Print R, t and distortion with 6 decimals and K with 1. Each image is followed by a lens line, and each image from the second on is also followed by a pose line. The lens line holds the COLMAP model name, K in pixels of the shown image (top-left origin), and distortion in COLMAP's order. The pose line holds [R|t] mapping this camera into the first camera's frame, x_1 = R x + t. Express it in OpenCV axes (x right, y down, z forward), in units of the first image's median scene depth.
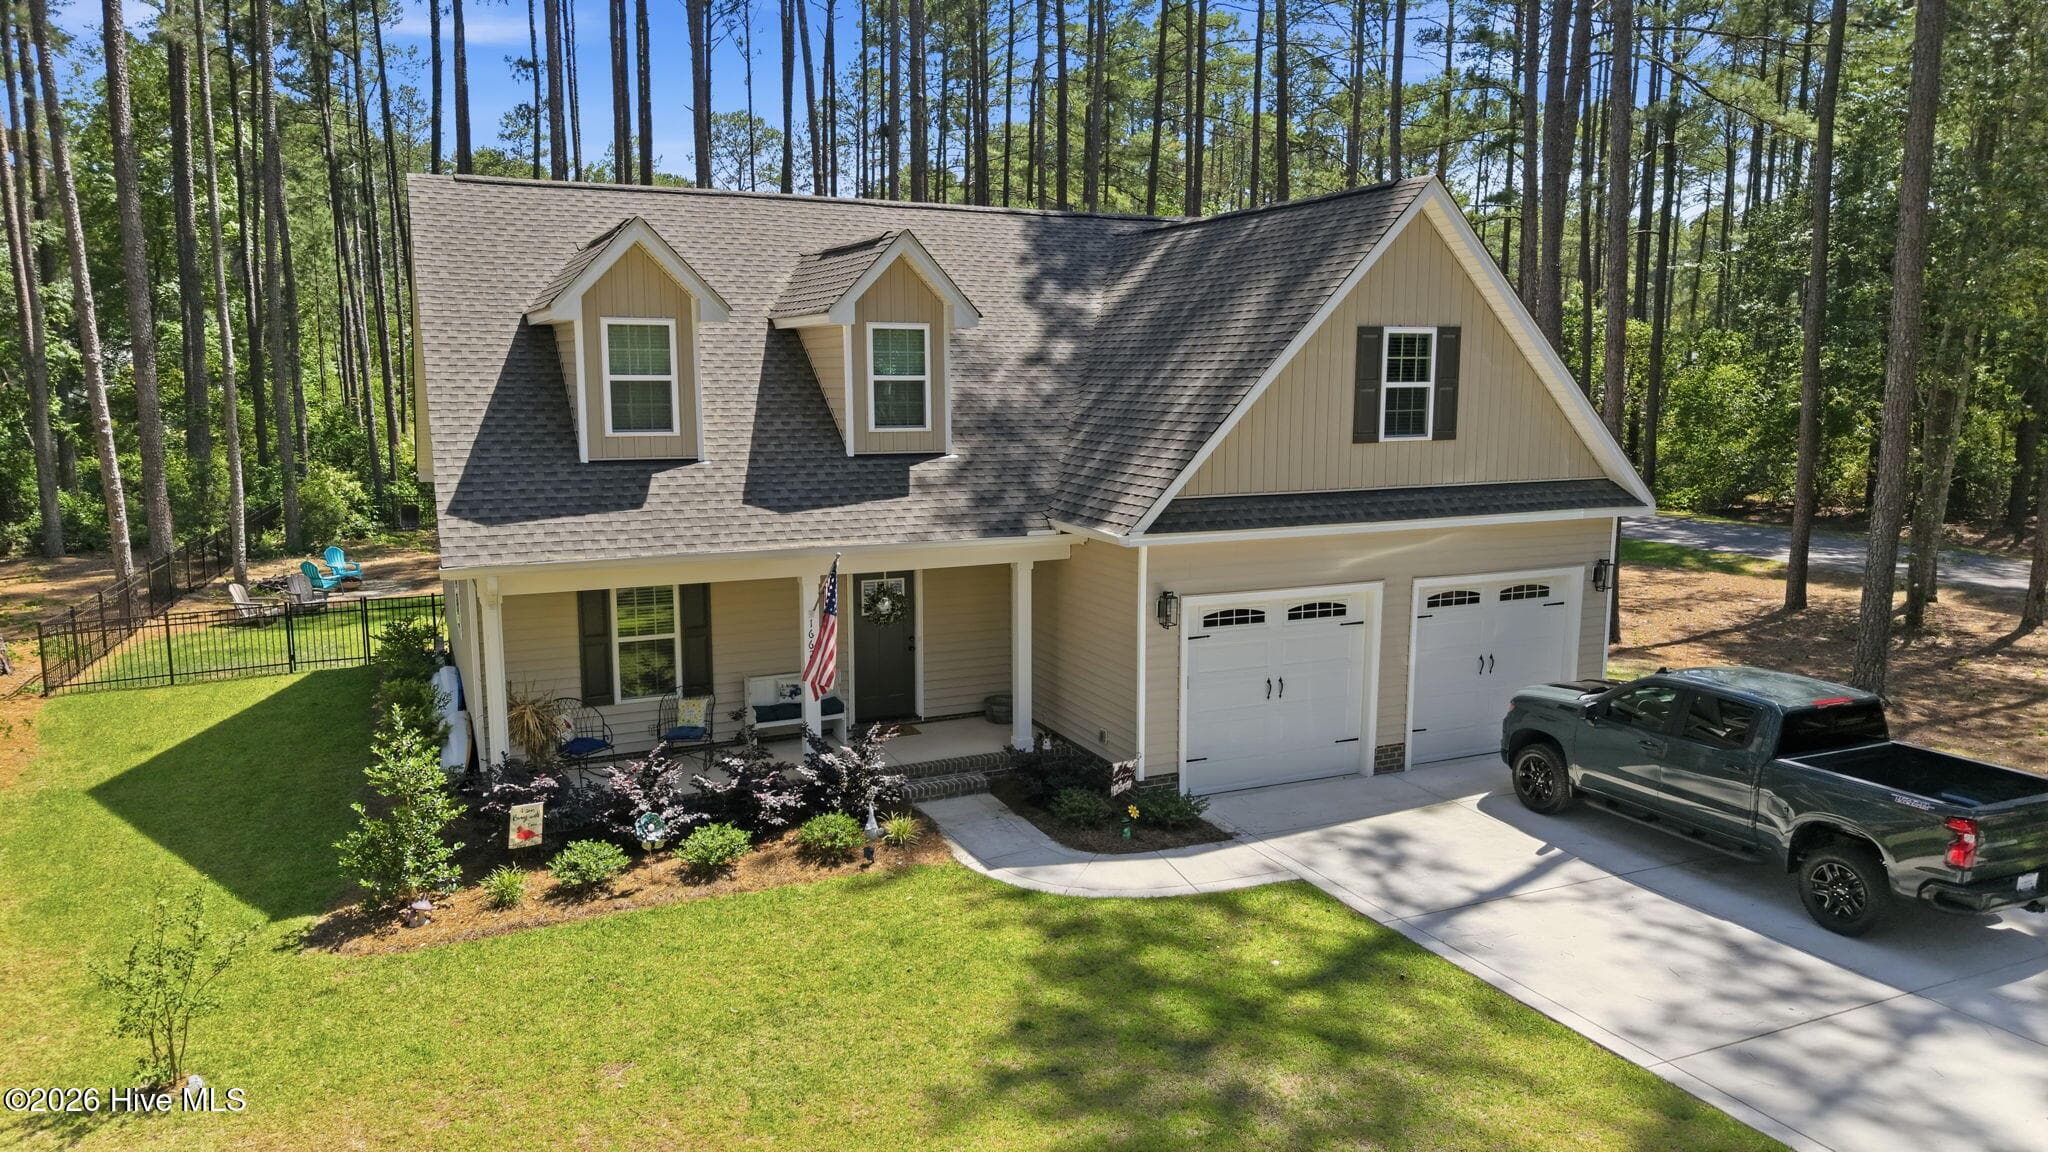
lens RADIAL K [[1365.6, 0, 963.9], [0, 1365.6, 590.4], [0, 0, 1]] dist [0.034854, -0.040631]
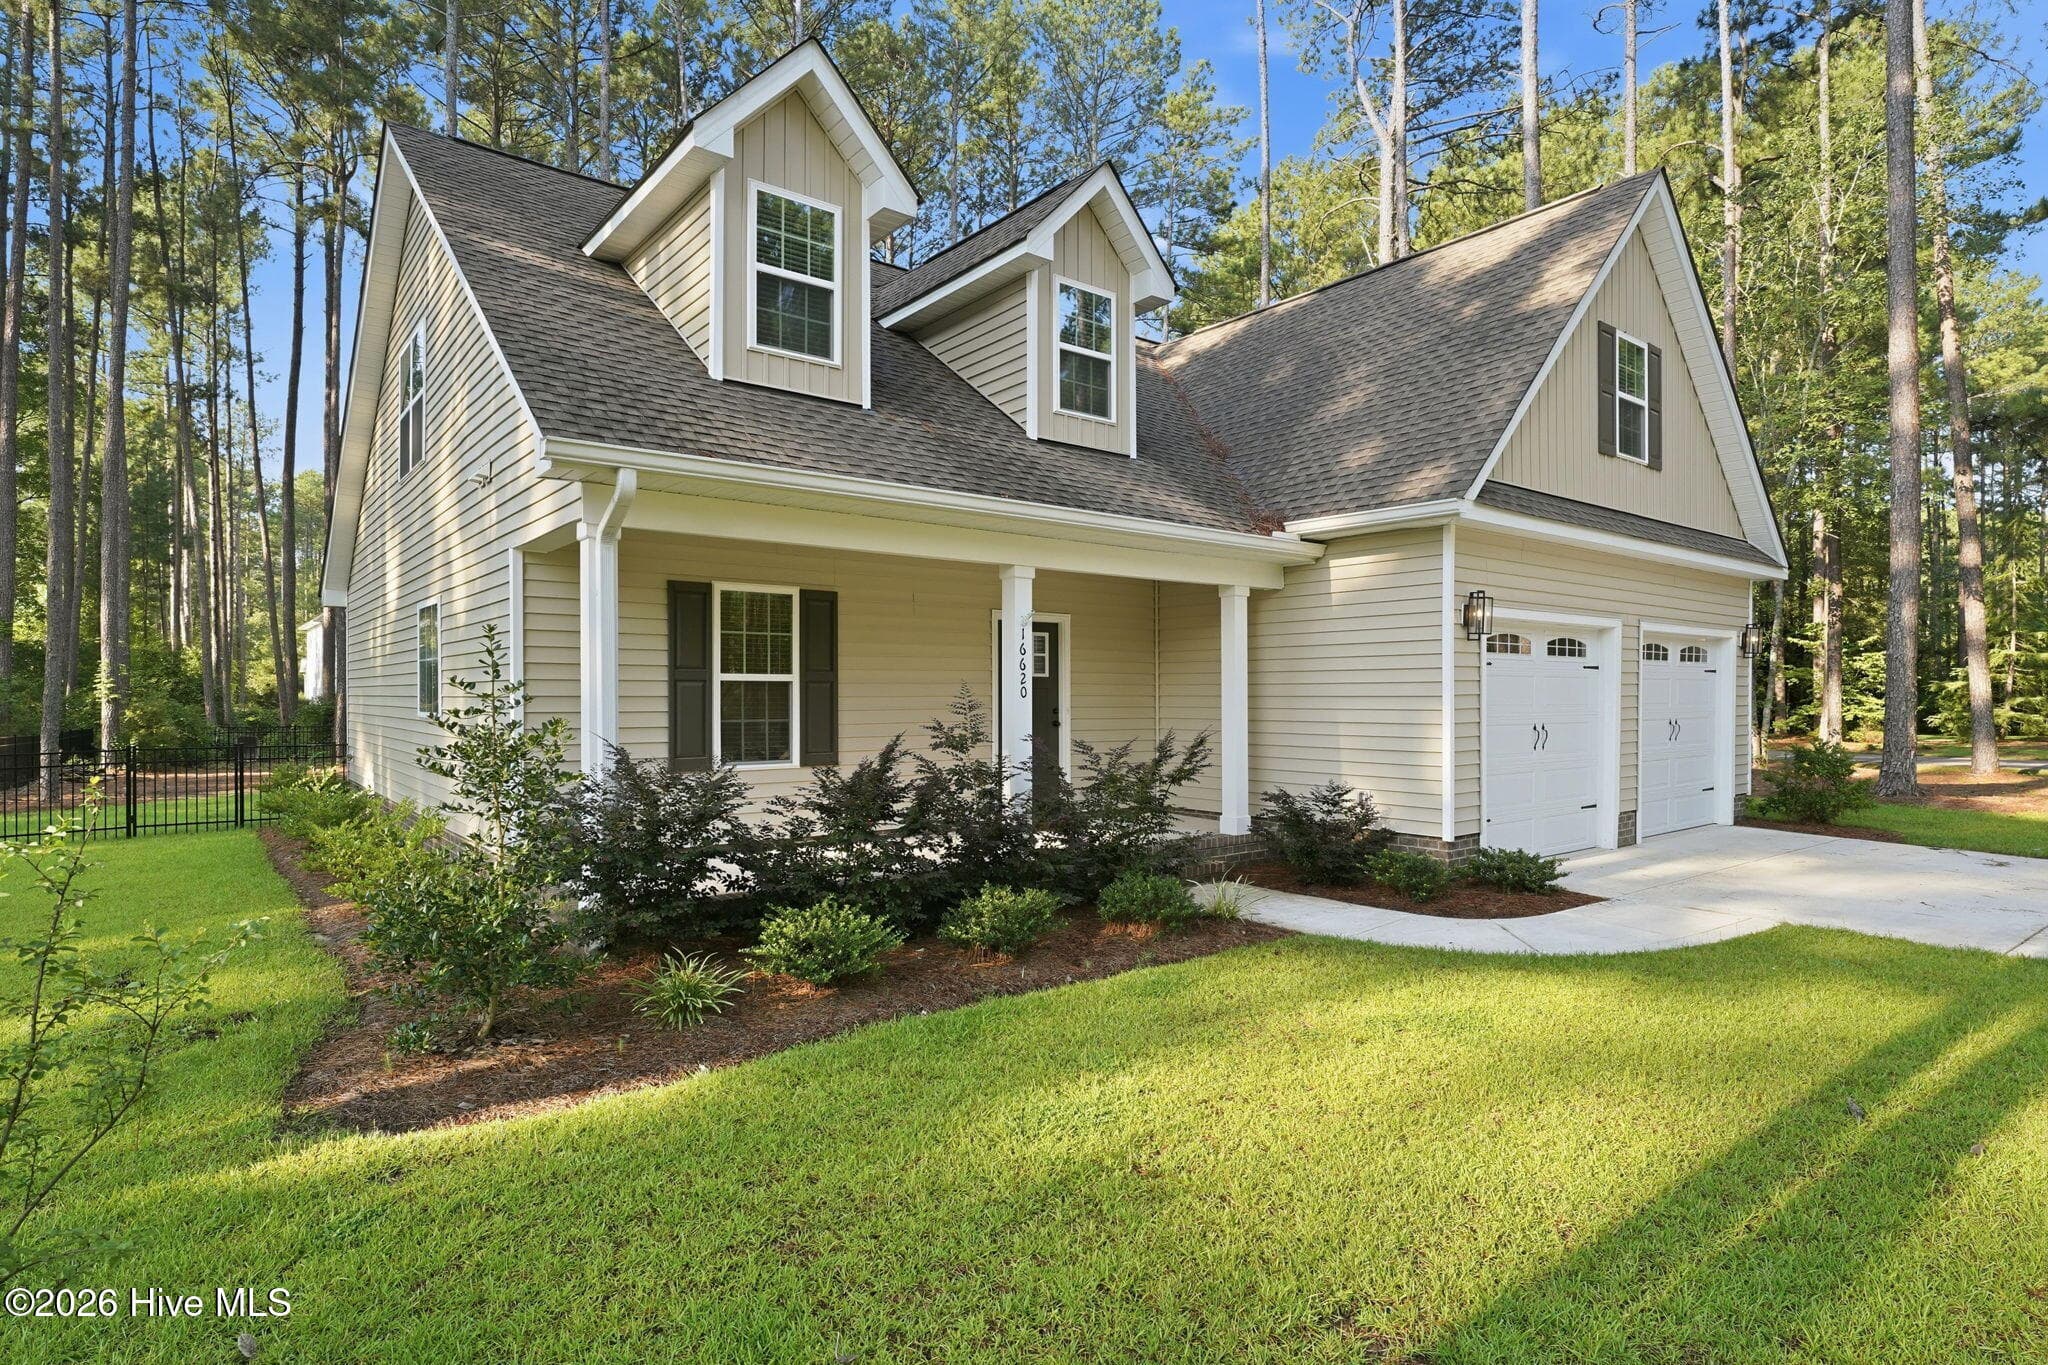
lens RADIAL K [[1097.9, 0, 993.0], [0, 1097.9, 703.7], [0, 0, 1]] dist [0.009916, -0.006163]
pose [[0.969011, 0.001985, 0.247008, -0.266795], [0.036939, 0.987559, -0.152851, 0.145982], [-0.244238, 0.157238, 0.956882, 0.452384]]
